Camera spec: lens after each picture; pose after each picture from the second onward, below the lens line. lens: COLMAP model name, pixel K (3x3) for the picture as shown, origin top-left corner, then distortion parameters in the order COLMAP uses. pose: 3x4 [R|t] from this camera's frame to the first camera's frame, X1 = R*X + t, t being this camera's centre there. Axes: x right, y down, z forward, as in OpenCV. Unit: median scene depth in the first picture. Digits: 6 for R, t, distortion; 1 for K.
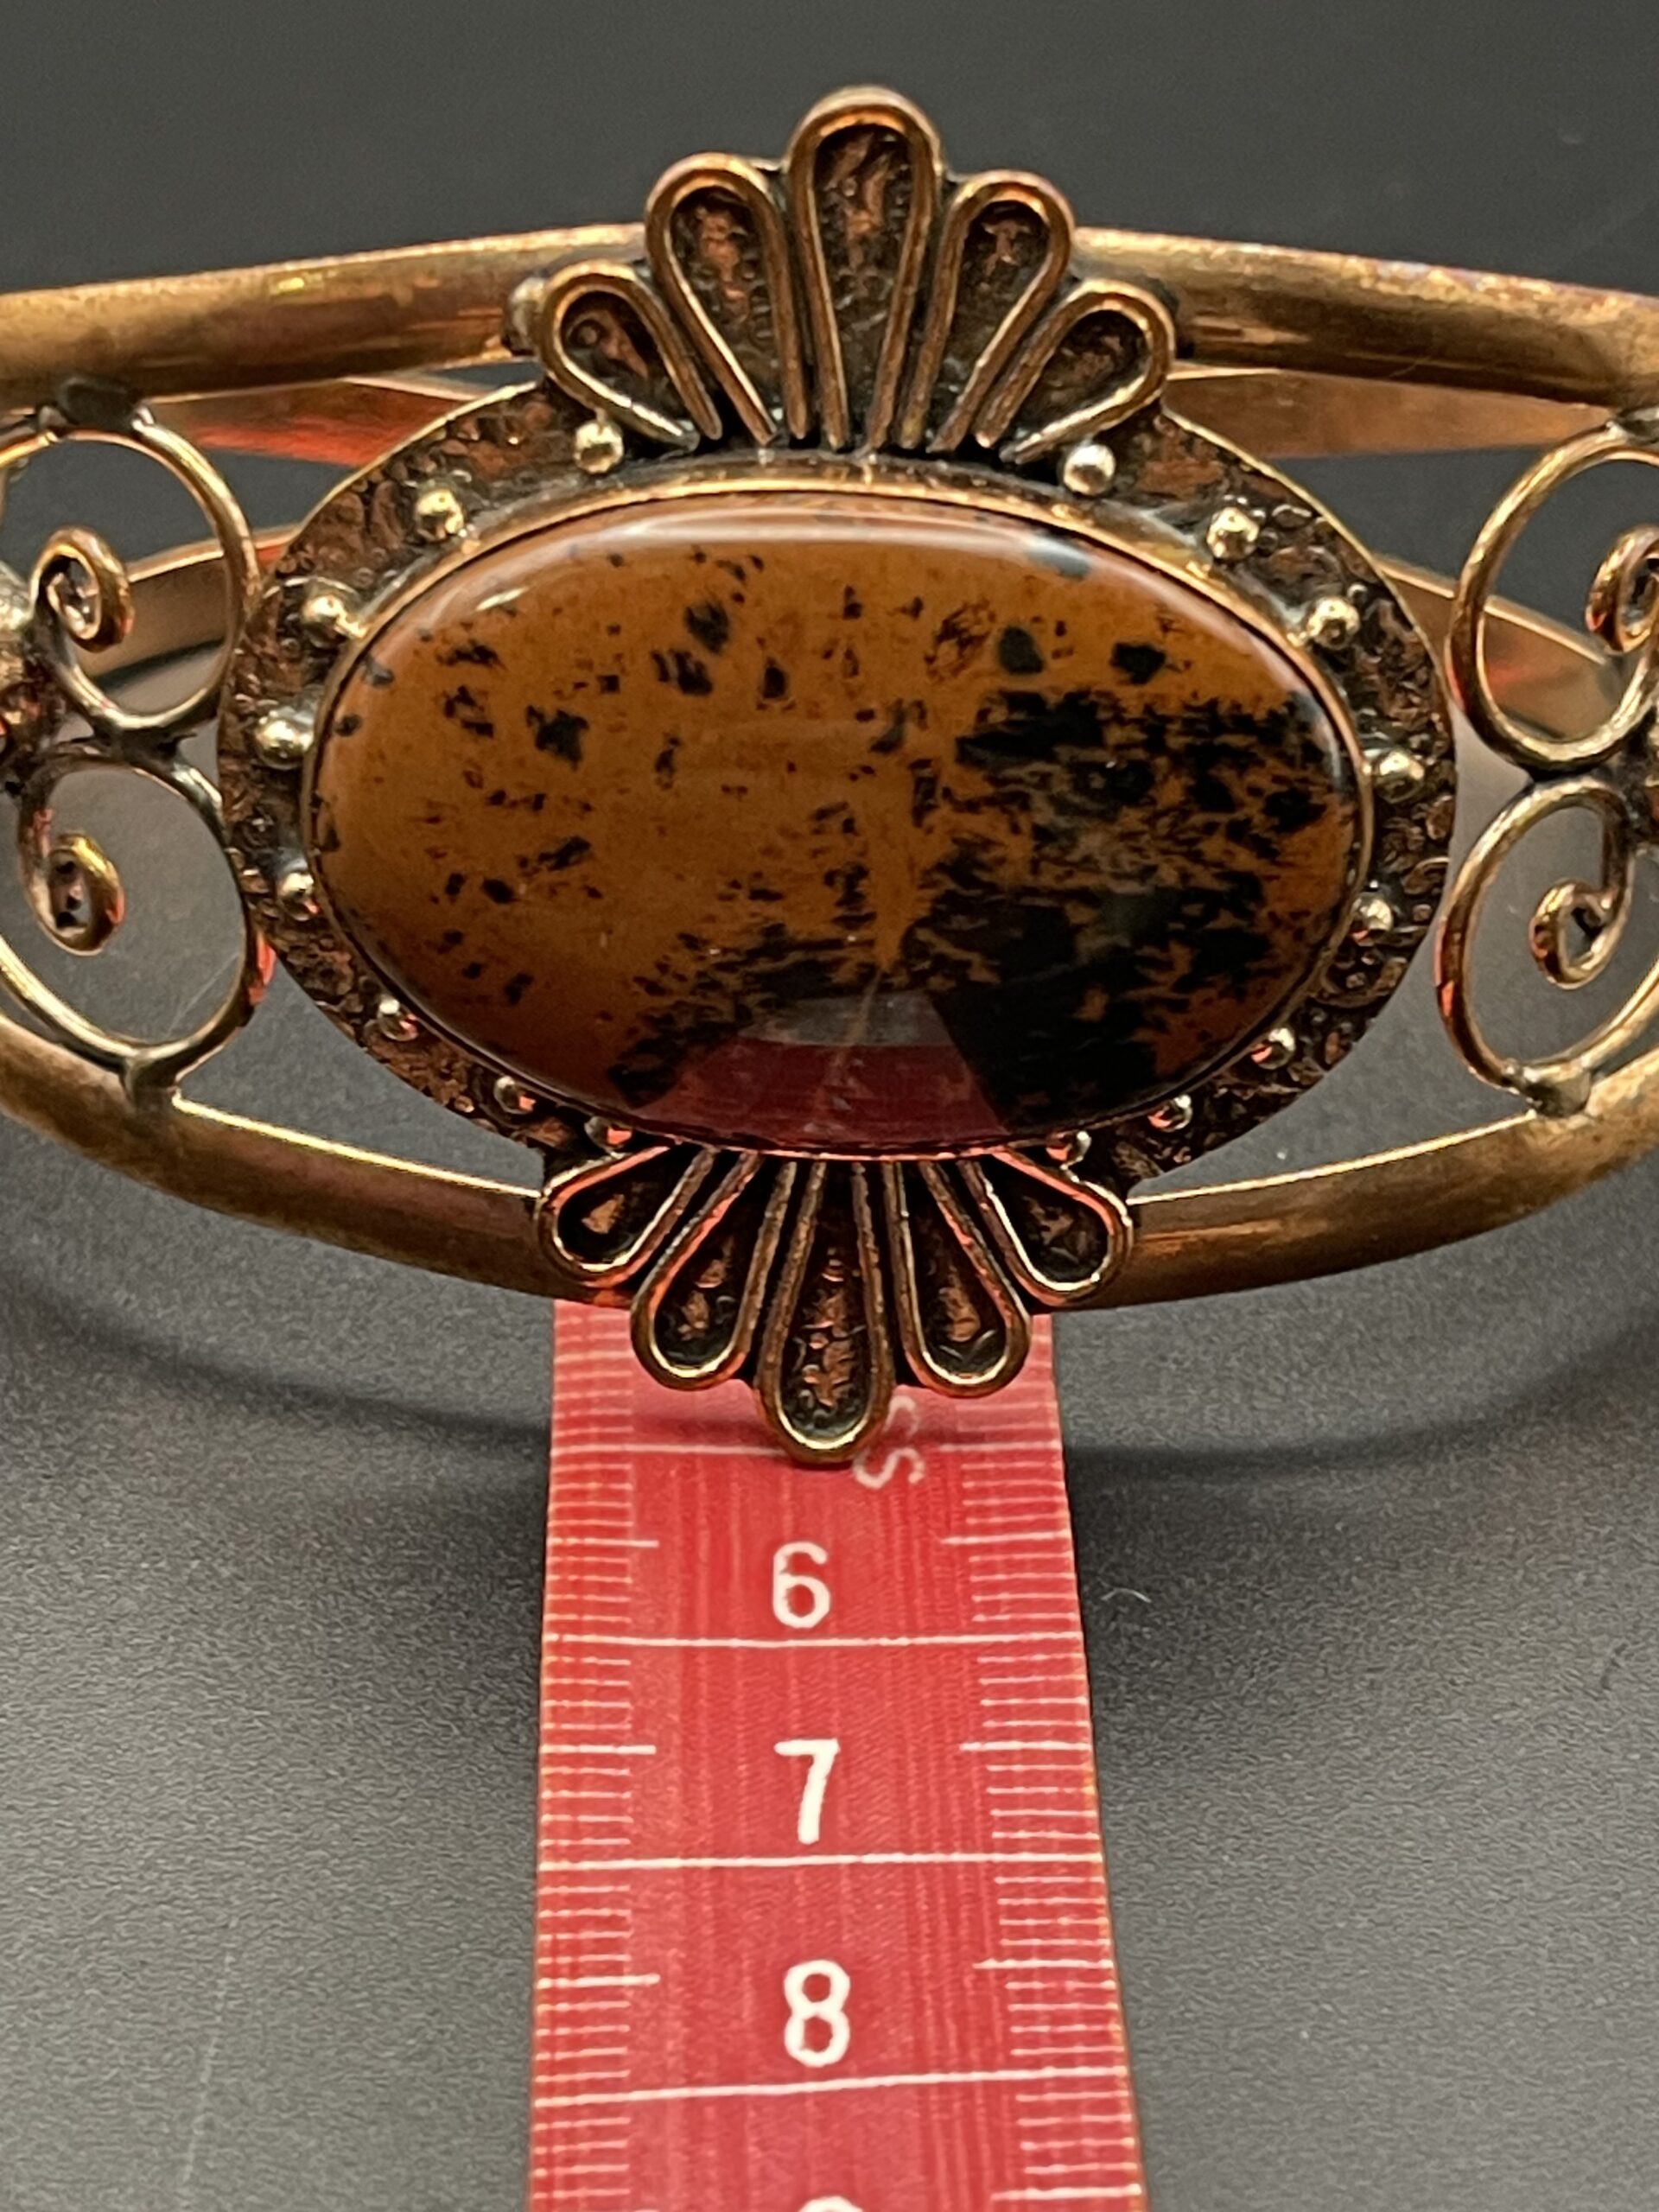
lens RADIAL K [[4828.6, 0, 829.5], [0, 4828.6, 1106.0], [0, 0, 1]] dist [0.028729, 0.136676]
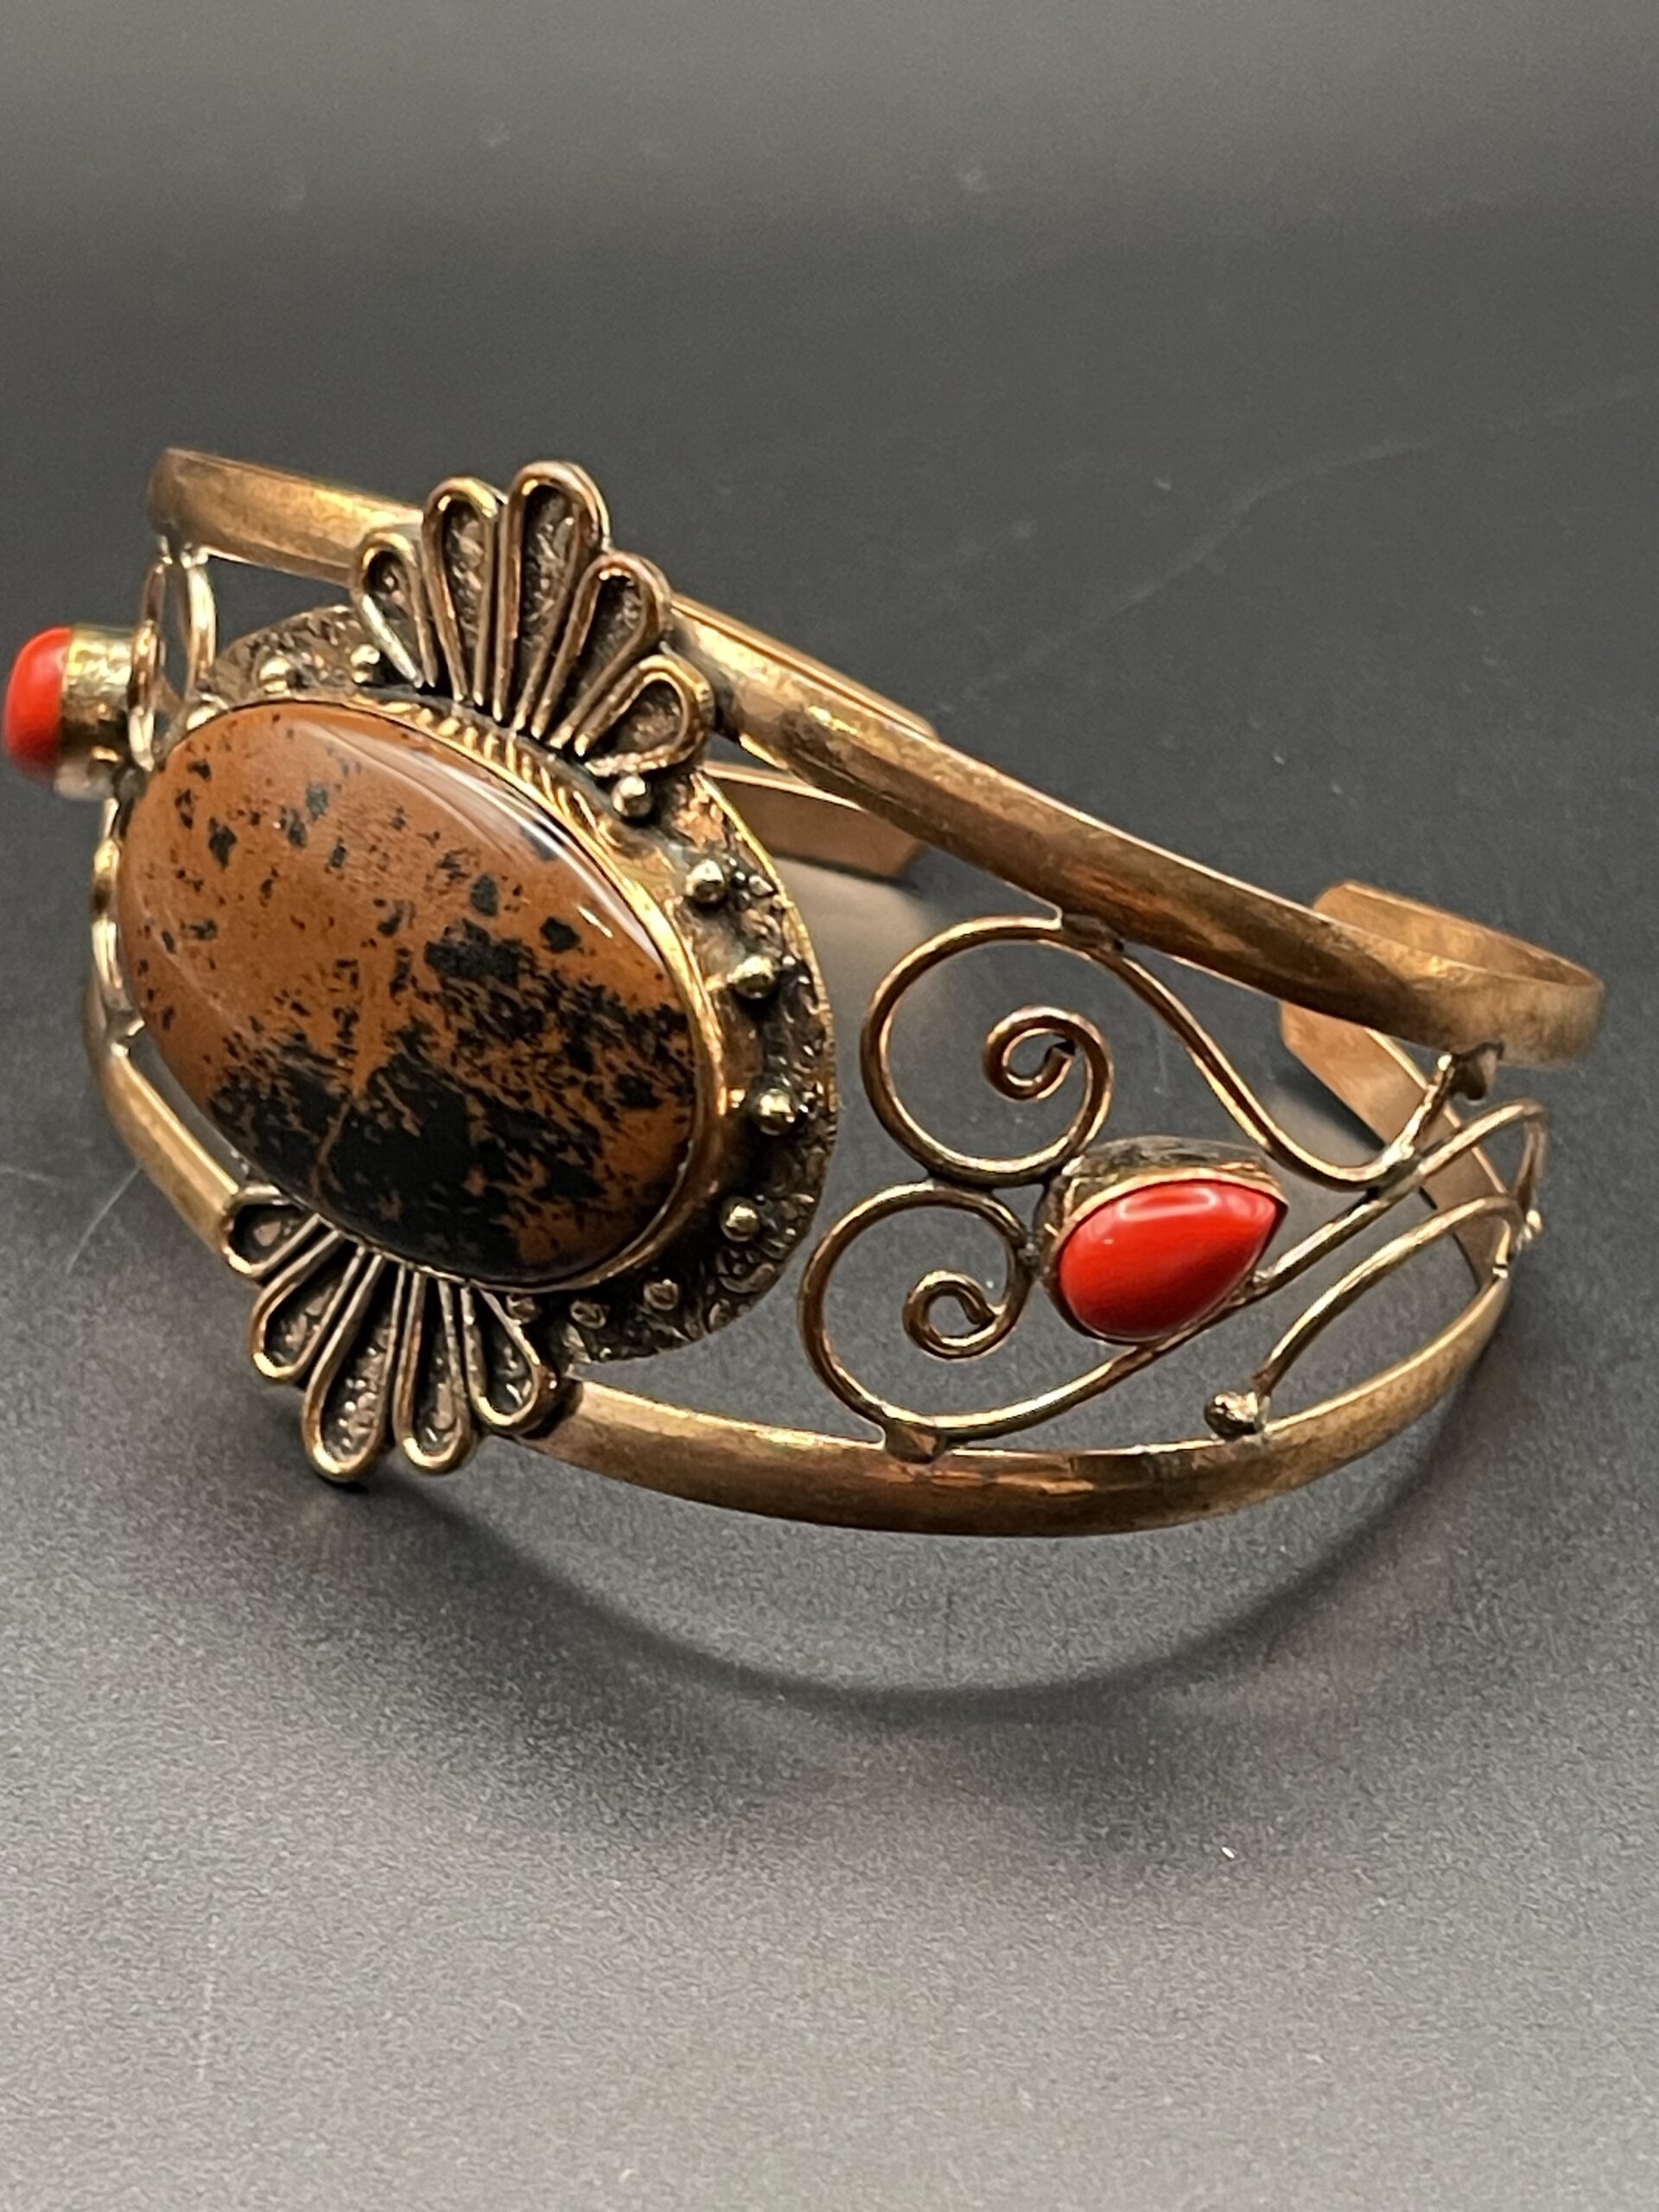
lens RADIAL K [[4828.6, 0, 829.5], [0, 4828.6, 1106.0], [0, 0, 1]] dist [0.028729, 0.136676]
pose [[0.770635, 0.351508, -0.531567, 0.810434], [-0.398650, 0.916669, 0.028224, -0.114393], [0.497192, 0.190159, 0.846546, -0.042514]]
